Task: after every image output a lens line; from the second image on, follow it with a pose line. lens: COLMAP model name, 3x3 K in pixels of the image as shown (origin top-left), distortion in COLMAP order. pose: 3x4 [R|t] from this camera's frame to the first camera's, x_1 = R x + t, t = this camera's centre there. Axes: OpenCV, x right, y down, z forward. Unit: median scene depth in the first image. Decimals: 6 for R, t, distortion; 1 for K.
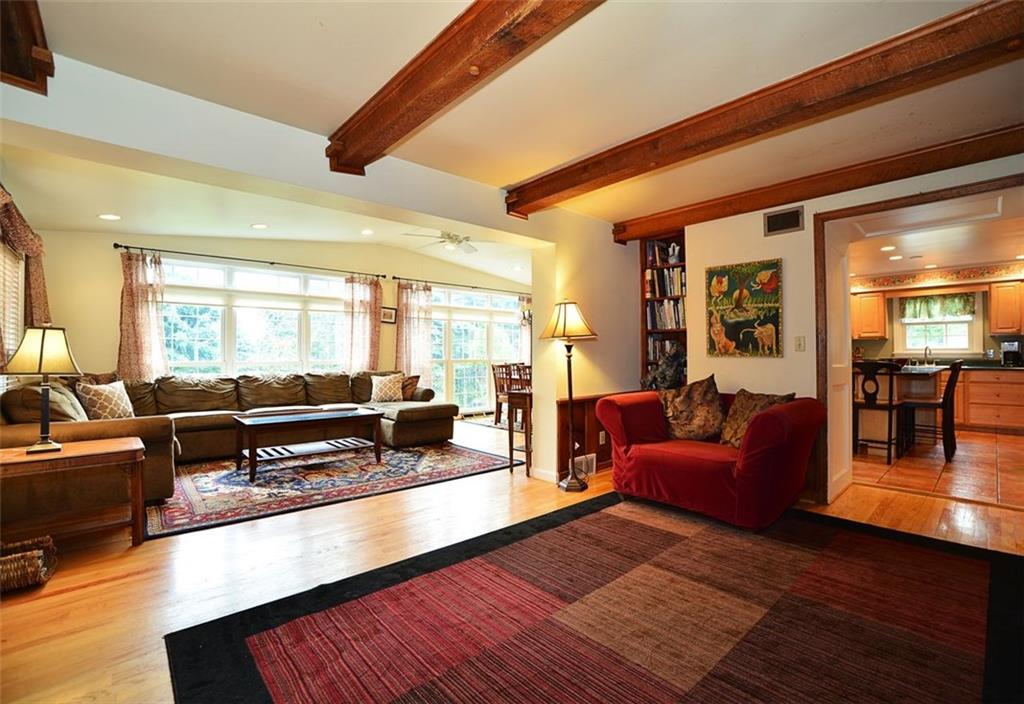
lens RADIAL K [[461.3, 0, 510.0], [0, 461.3, 349.5], [0, 0, 1]] dist [-0.000792, -0.000323]
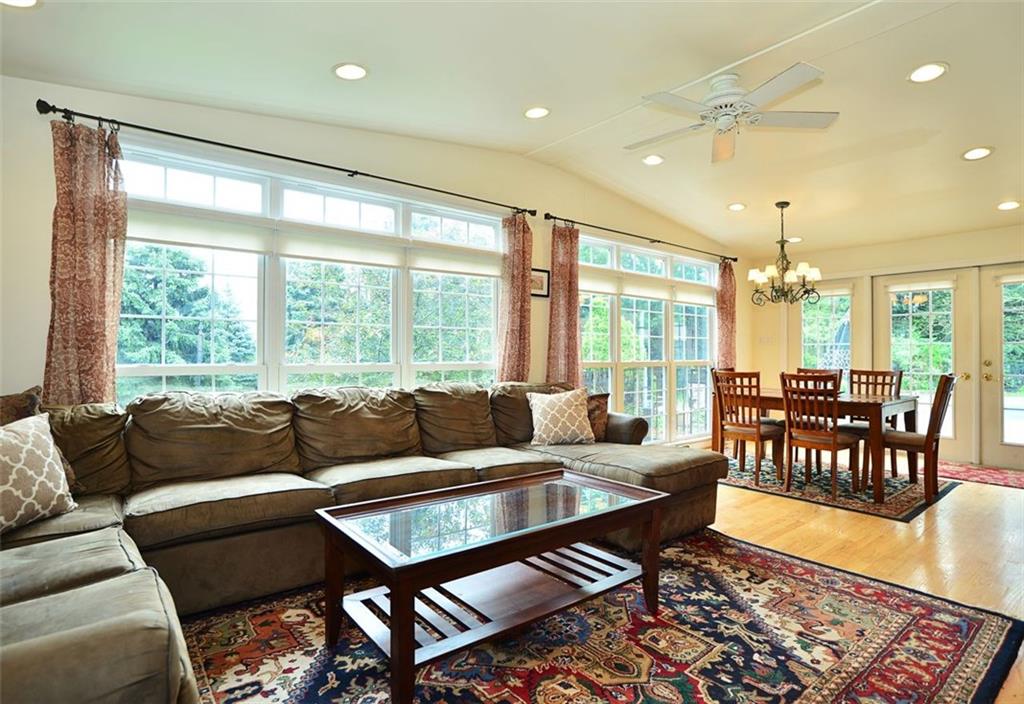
lens RADIAL K [[530.2, 0, 513.8], [0, 530.2, 353.0], [0, 0, 1]] dist [-0.005491, 0.000350]
pose [[0.998878, 0.001020, -0.047348, -0.316994], [-0.000805, 0.999989, 0.004551, 0.009566], [0.047352, -0.004507, 0.998868, 0.432864]]
